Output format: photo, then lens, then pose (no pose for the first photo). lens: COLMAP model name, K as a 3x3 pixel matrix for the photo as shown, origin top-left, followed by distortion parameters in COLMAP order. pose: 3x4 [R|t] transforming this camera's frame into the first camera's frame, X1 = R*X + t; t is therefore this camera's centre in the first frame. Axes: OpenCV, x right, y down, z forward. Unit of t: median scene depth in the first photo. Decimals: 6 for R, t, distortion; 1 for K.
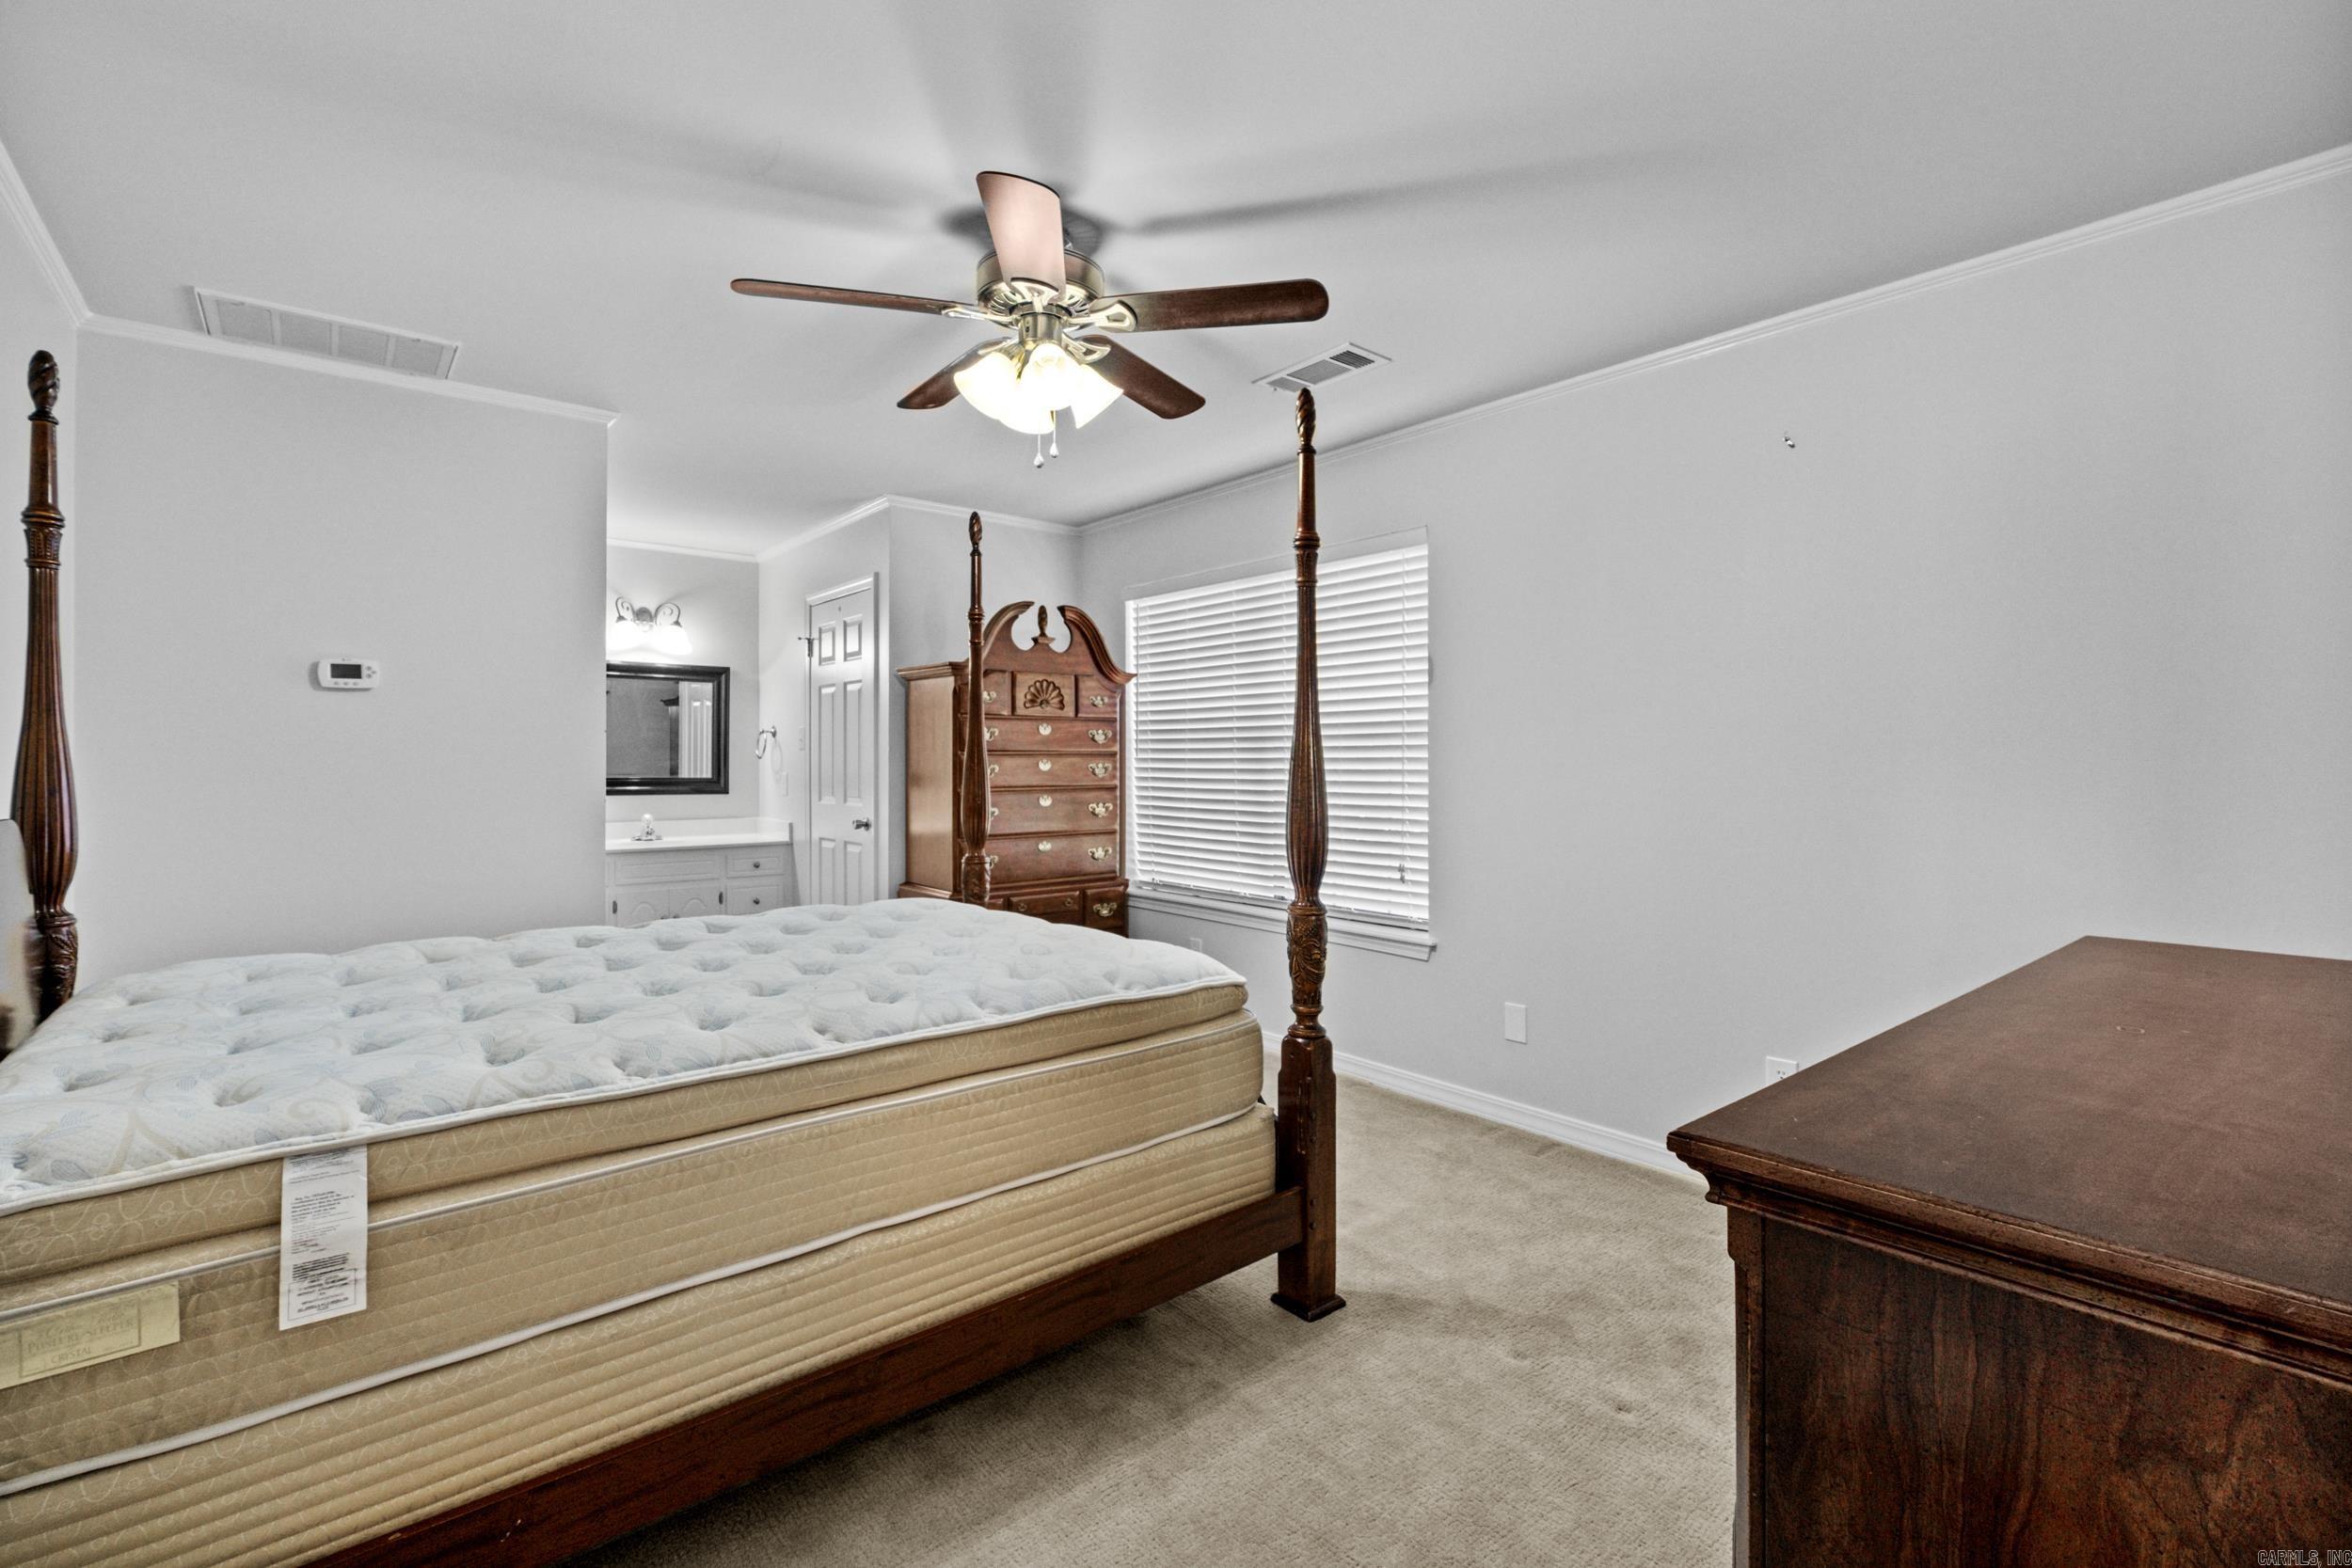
lens RADIAL K [[1035.4, 0, 1164.3], [0, 1035.4, 770.1], [0, 0, 1]] dist [-0.006076, -0.000483]
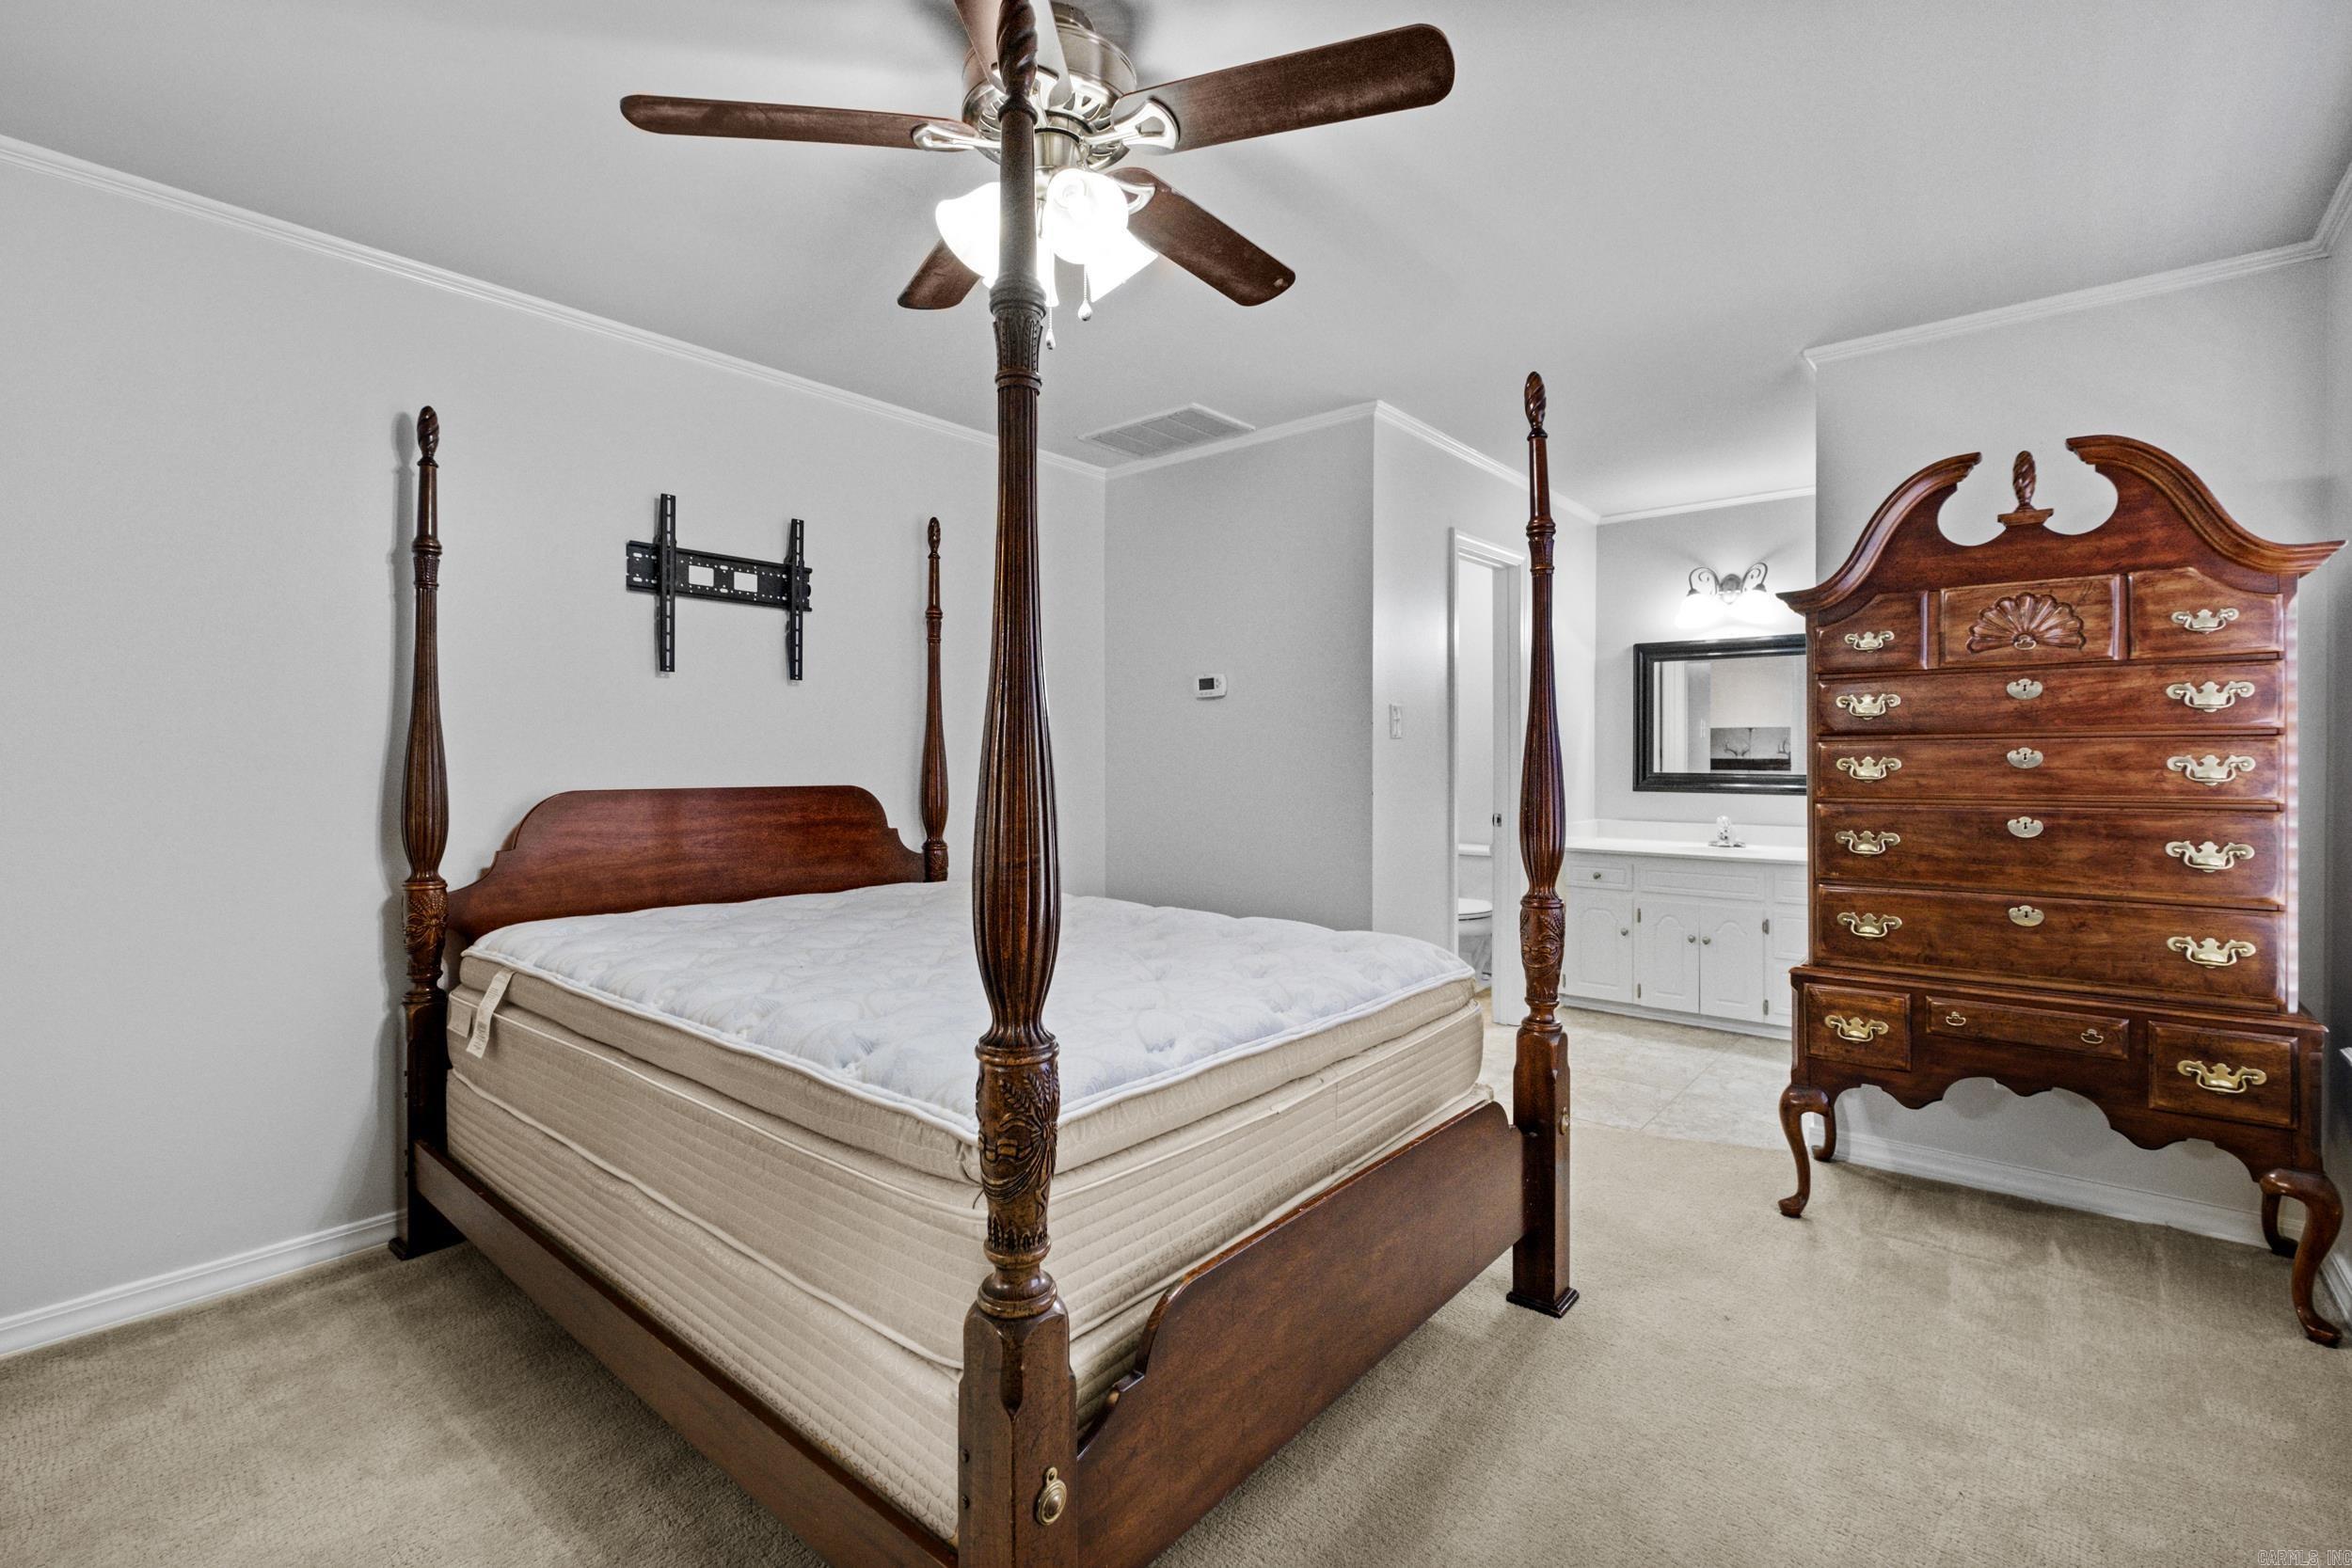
lens RADIAL K [[1035.4, 0, 1164.3], [0, 1035.4, 770.1], [0, 0, 1]] dist [-0.006076, -0.000483]
pose [[0.173344, 0.011736, -0.984791, 0.320081], [-0.008794, 0.999908, 0.010368, 0.000019], [0.984822, 0.006863, 0.173431, 0.486238]]
